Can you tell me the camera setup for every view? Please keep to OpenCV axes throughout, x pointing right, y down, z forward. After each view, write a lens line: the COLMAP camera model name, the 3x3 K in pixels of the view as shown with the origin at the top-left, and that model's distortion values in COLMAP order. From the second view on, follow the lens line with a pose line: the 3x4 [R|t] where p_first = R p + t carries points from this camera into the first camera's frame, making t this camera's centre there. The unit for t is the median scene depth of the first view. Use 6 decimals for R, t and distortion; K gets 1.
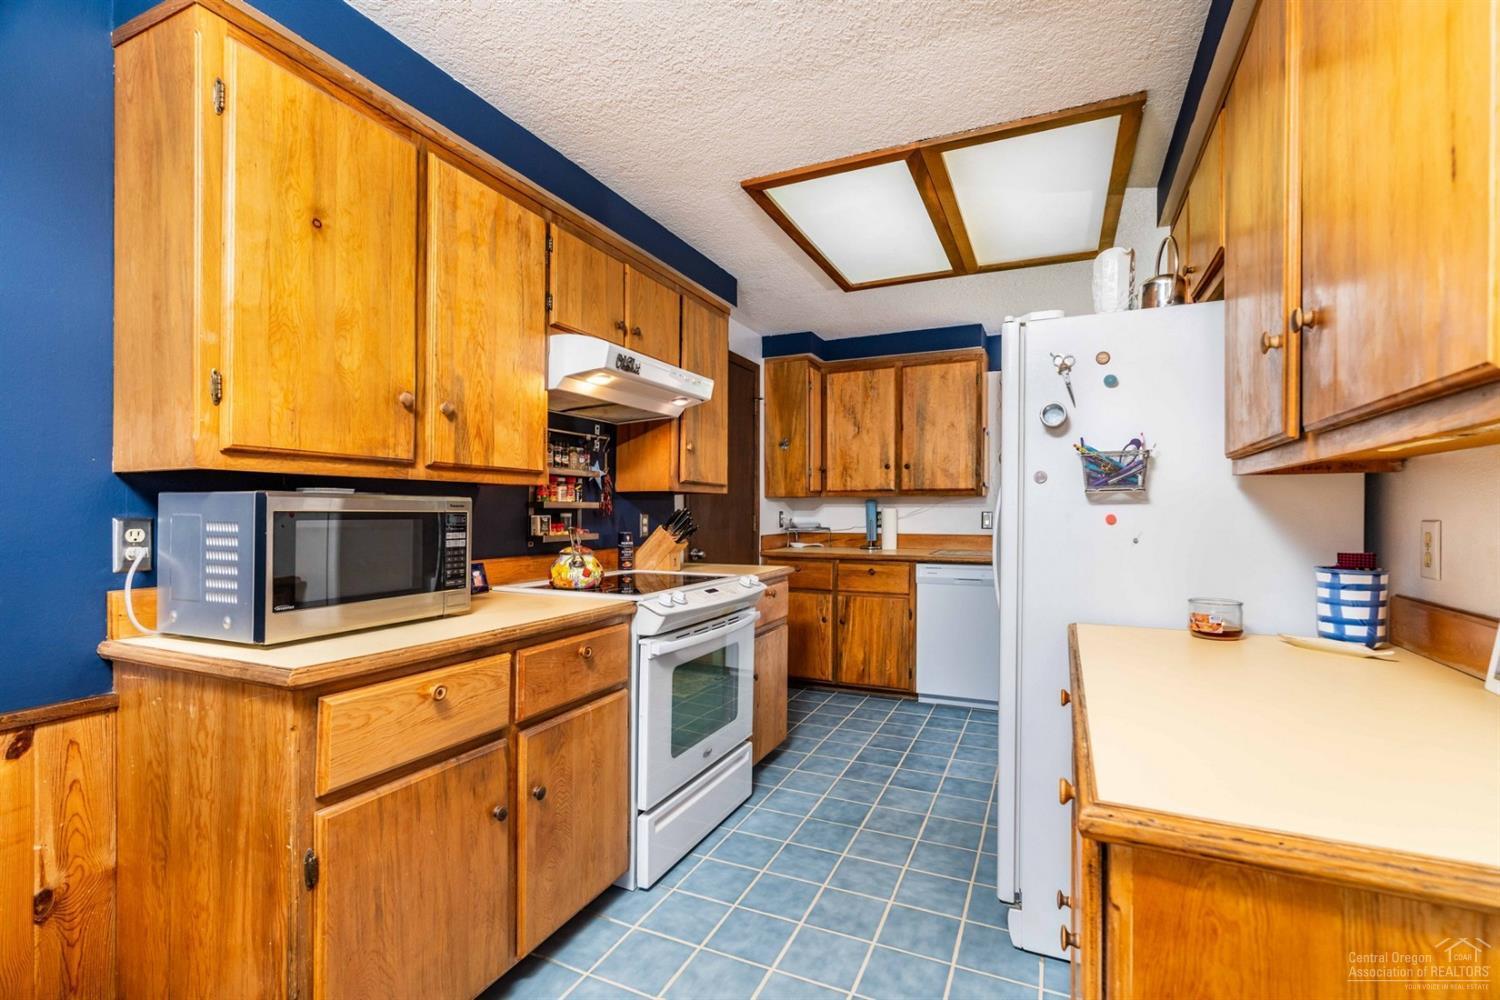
lens RADIAL K [[664.6, 0, 757.1], [0, 664.6, 505.1], [0, 0, 1]] dist [-0.000689, 0.000015]
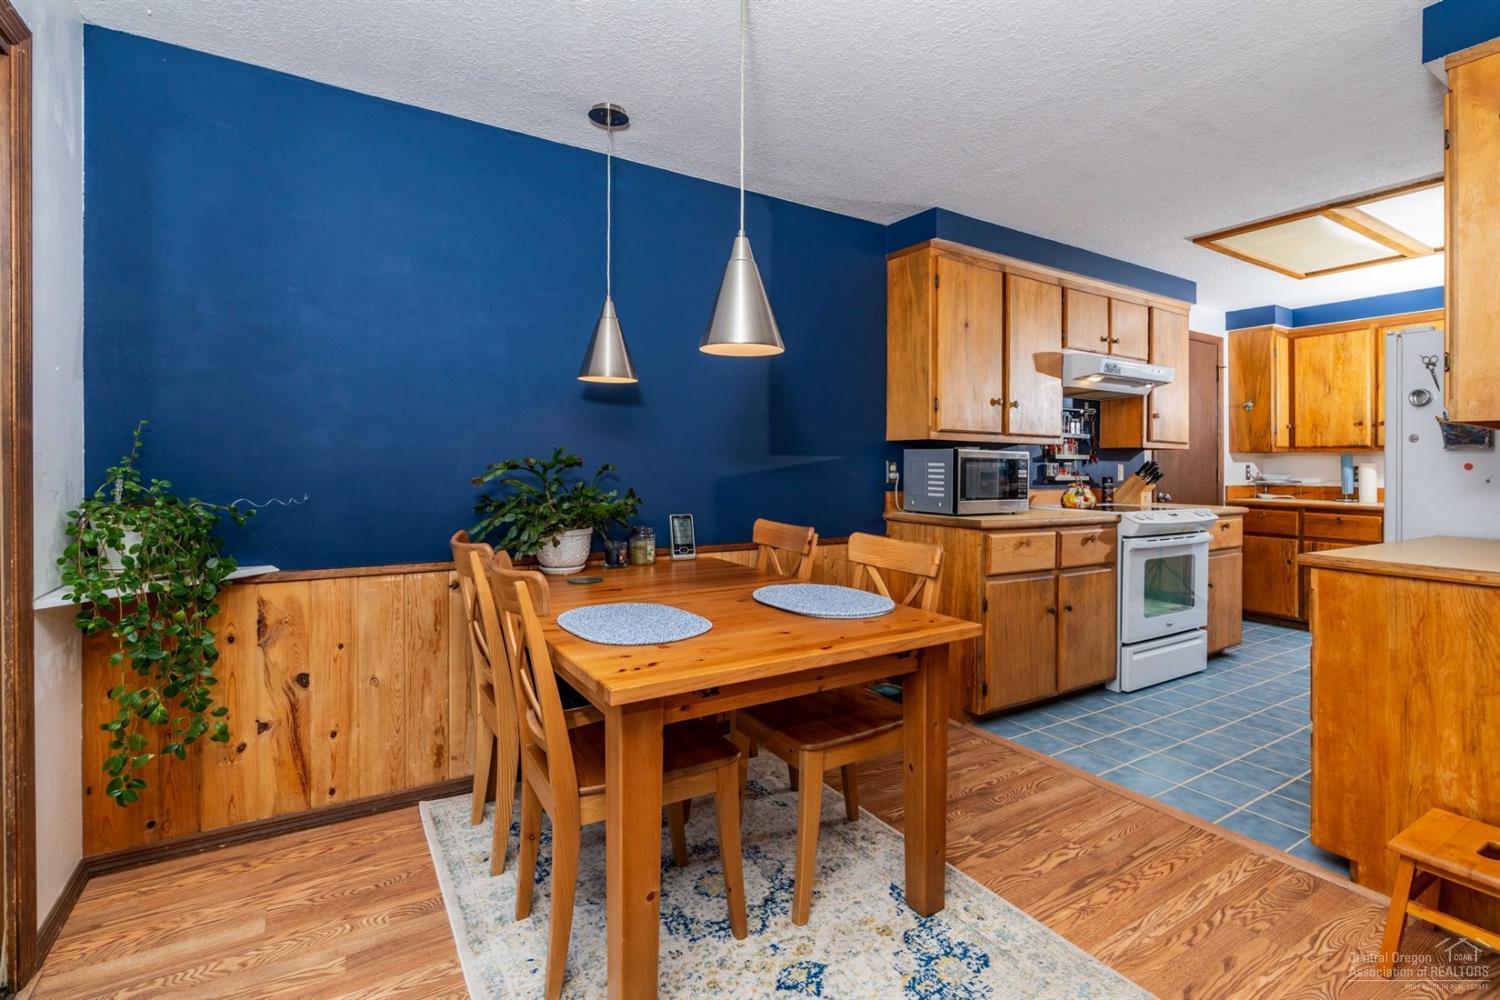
lens RADIAL K [[722.2, 0, 823.9], [0, 722.2, 441.6], [0, 0, 1]] dist [-0.001071, -0.000033]
pose [[0.859603, -0.007421, -0.510909, 0.083422], [-0.006991, 0.999630, -0.026281, 0.012673], [0.510915, 0.026162, 0.859233, -0.756447]]
